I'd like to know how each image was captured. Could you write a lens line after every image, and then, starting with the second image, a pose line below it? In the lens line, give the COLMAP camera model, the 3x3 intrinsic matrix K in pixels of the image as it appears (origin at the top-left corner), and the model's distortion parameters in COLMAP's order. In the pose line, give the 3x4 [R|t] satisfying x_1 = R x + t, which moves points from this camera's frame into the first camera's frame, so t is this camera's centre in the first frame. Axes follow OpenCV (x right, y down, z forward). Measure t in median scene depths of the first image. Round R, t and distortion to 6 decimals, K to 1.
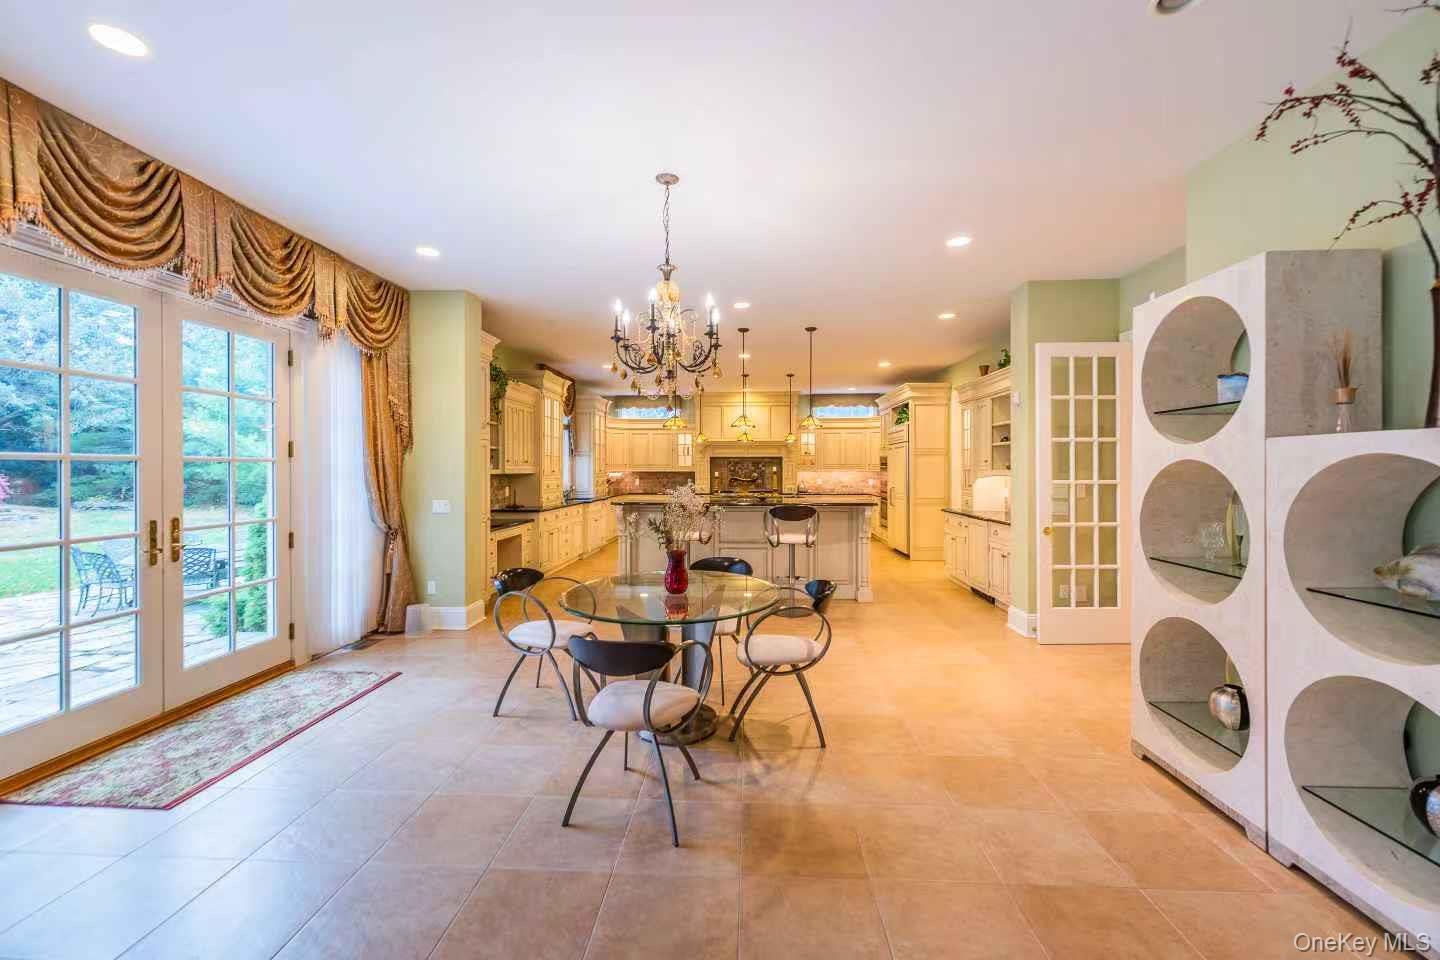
lens RADIAL K [[588.3, 0, 722.3], [0, 588.3, 468.0], [0, 0, 1]] dist [0.004129, 0.000083]
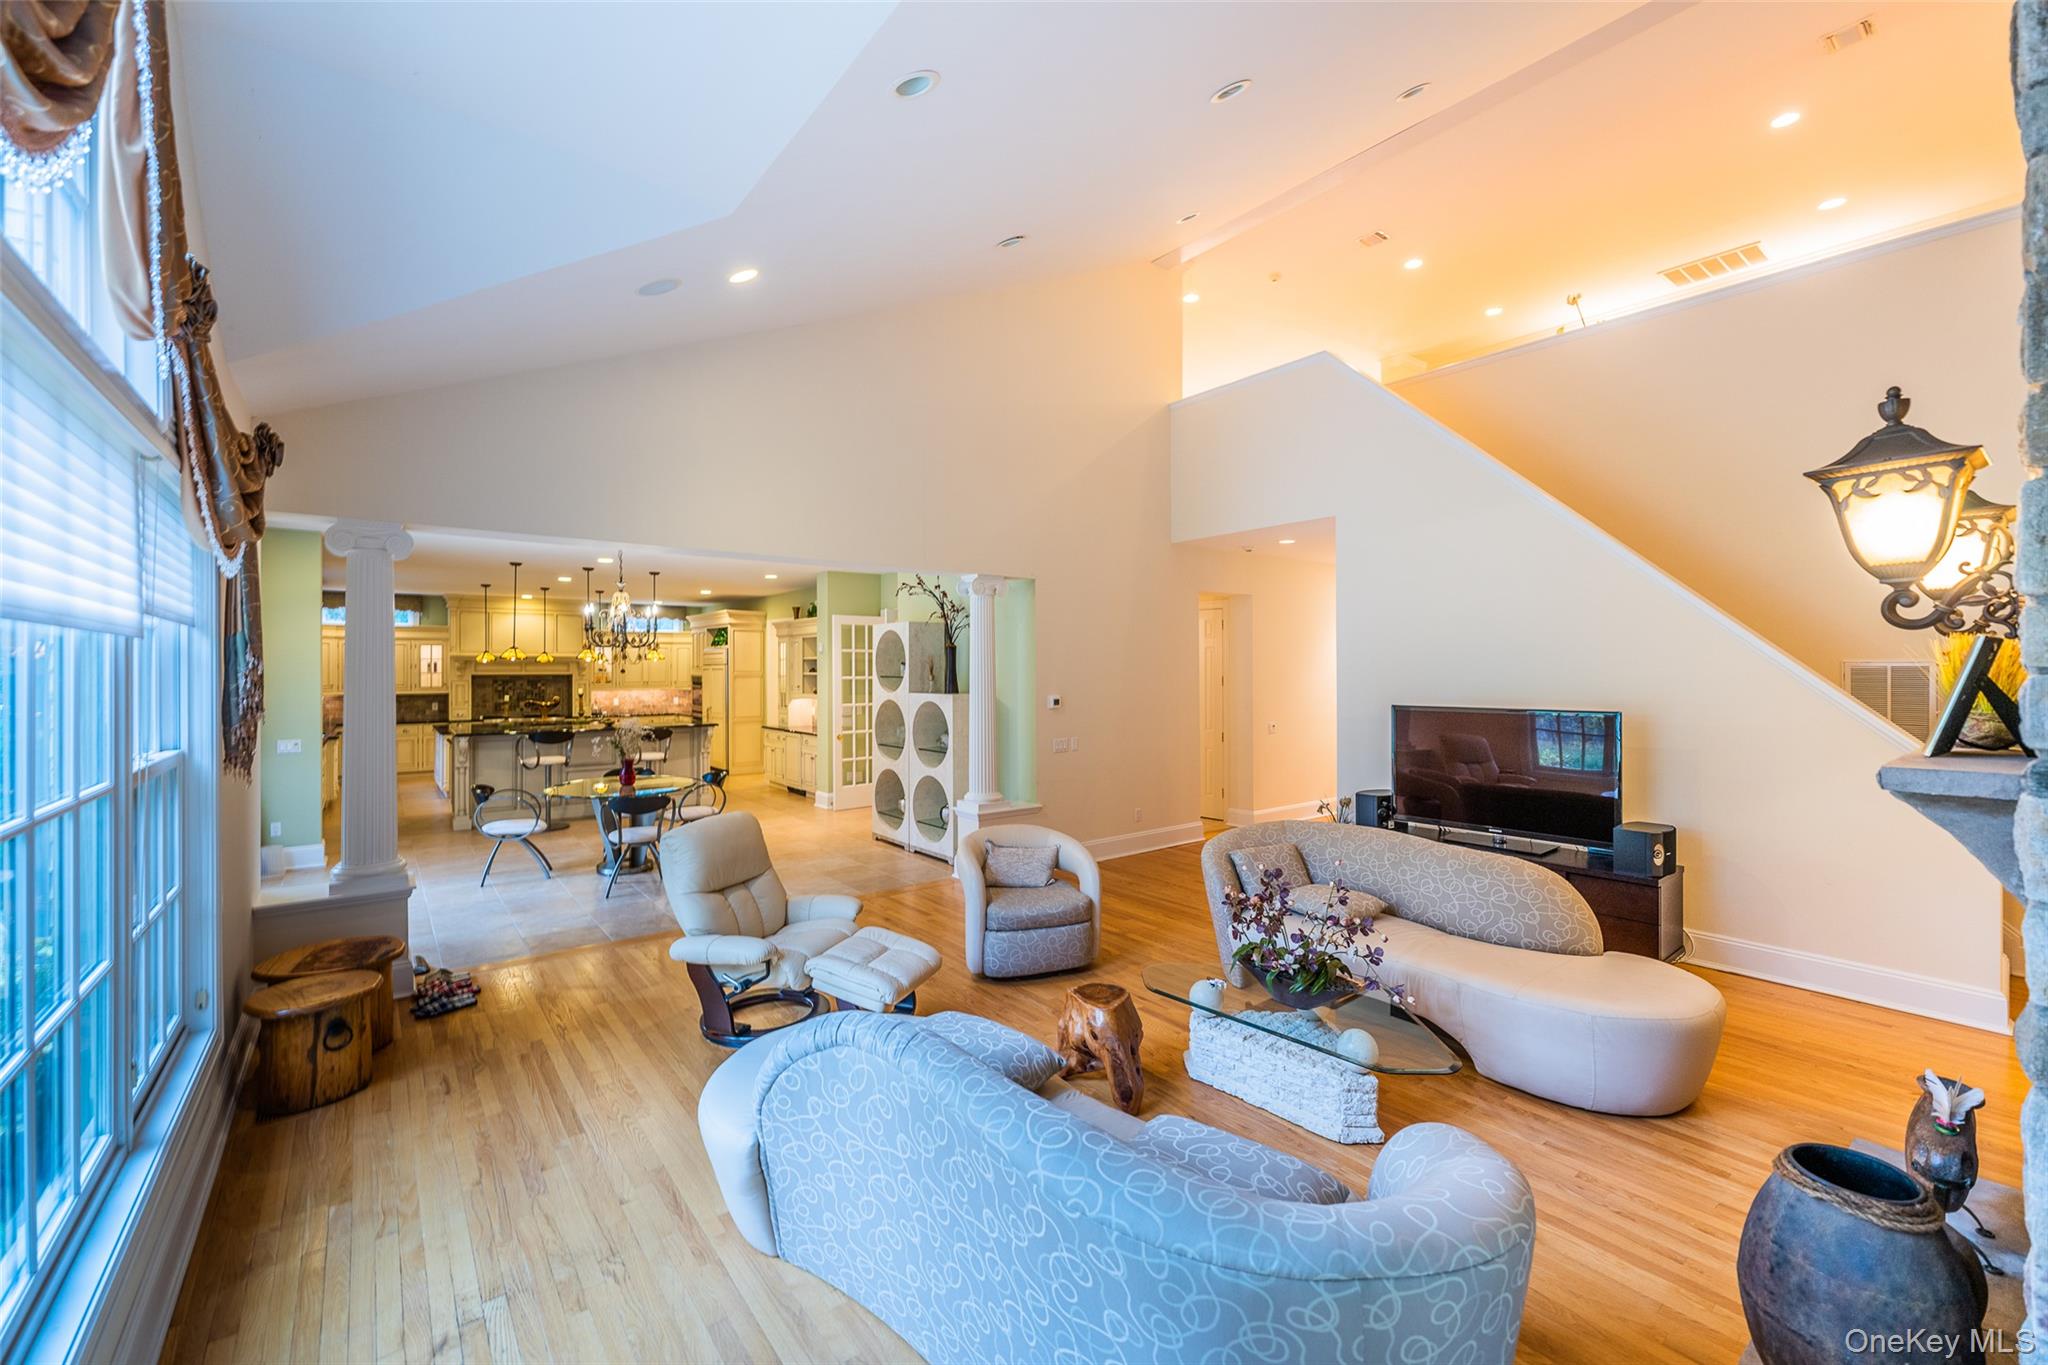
lens RADIAL K [[823.2, 0, 1027.4], [0, 823.2, 669.5], [0, 0, 1]] dist [0.000028, 0.000015]
pose [[0.758920, -0.001445, 0.651183, -0.351316], [0.001248, 0.999999, 0.000765, -0.052532], [-0.651183, 0.000232, 0.758921, -0.703743]]
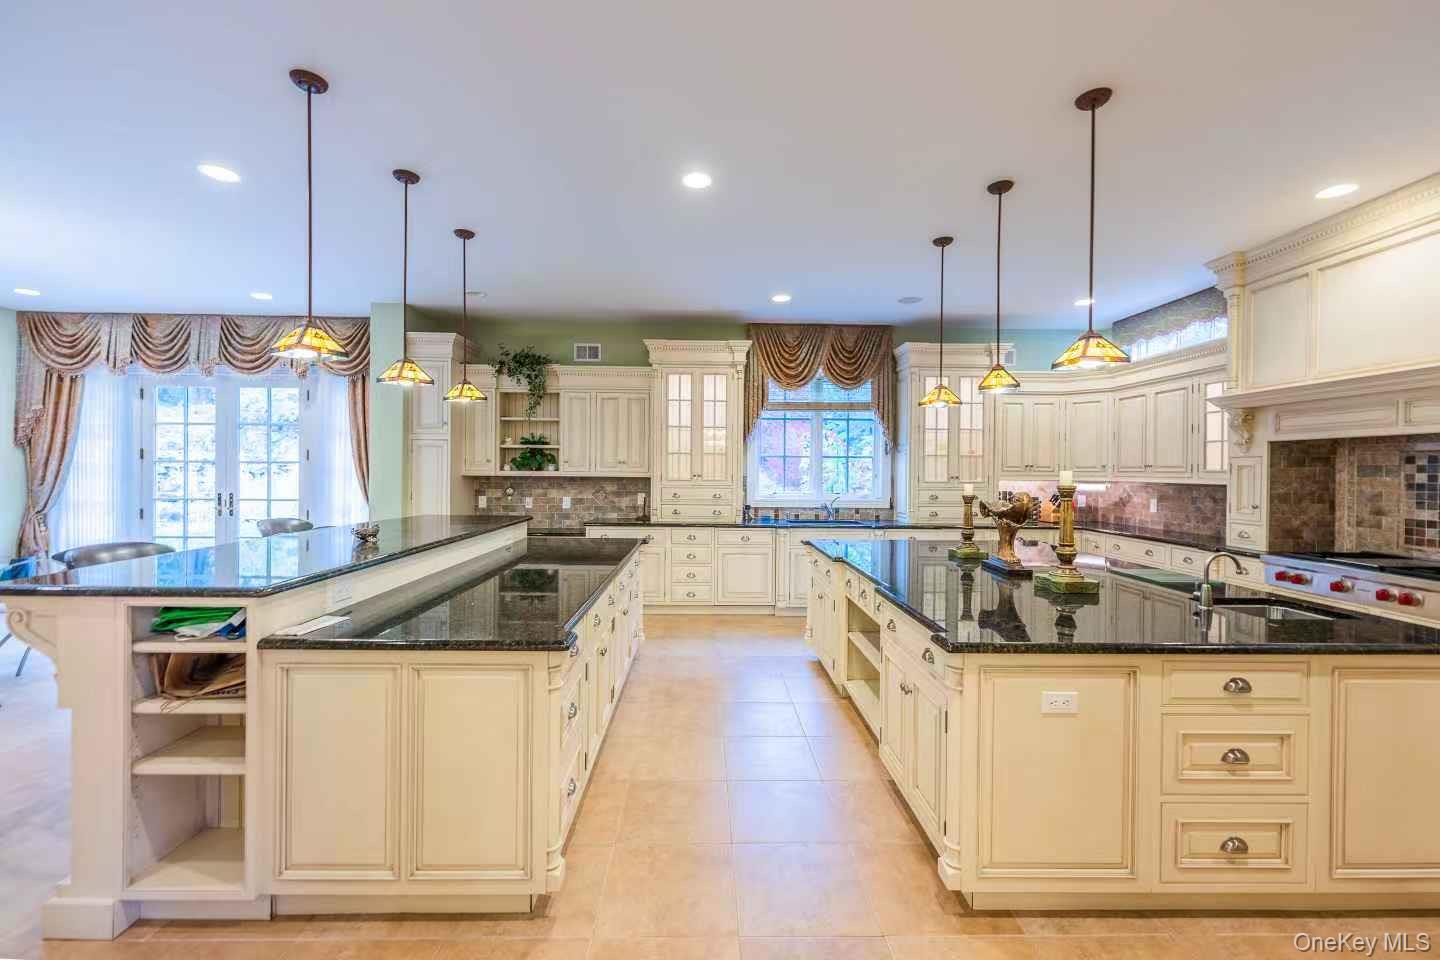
lens RADIAL K [[588.3, 0, 716.1], [0, 588.3, 476.7], [0, 0, 1]] dist [0.004129, 0.000083]
pose [[0.062147, 0.007318, -0.998040, 0.582530], [-0.009361, 0.999933, 0.006749, 0.002957], [0.998023, 0.008923, 0.062211, 1.349171]]
